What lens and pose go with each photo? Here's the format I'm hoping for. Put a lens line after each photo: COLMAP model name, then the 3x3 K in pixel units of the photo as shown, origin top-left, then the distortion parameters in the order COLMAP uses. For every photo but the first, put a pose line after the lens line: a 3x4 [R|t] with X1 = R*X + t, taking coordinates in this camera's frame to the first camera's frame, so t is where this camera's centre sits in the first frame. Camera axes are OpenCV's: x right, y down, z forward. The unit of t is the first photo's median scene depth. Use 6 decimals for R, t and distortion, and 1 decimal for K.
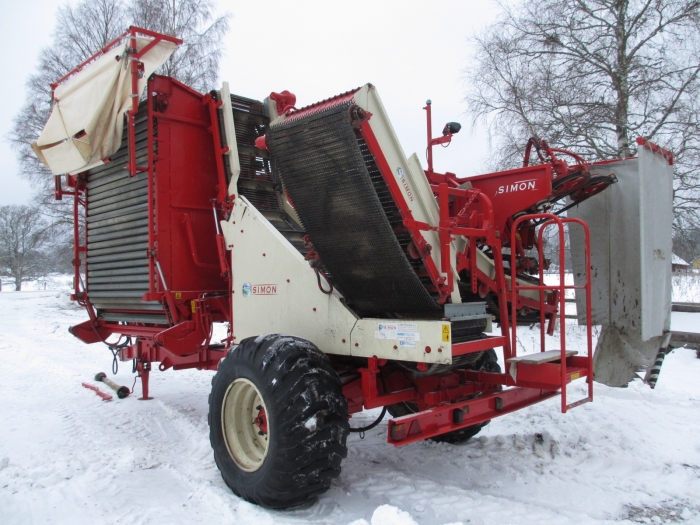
lens RADIAL K [[581.1, 0, 349.5], [0, 581.1, 265.3], [0, 0, 1]] dist [-0.007529, -0.001056]
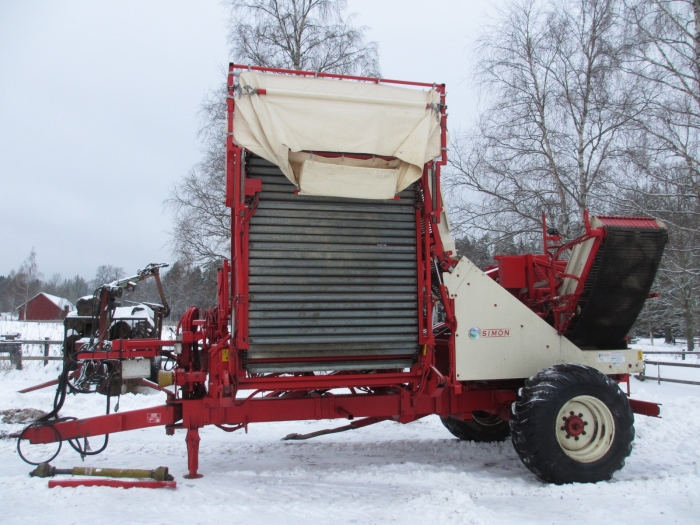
lens RADIAL K [[581.1, 0, 349.2], [0, 581.1, 262.0], [0, 0, 1]] dist [-0.007529, -0.001056]
pose [[0.481016, 0.098144, 0.871201, -1.316382], [-0.033737, 0.995050, -0.093469, 0.015884], [-0.876063, 0.015568, 0.481946, 0.623500]]
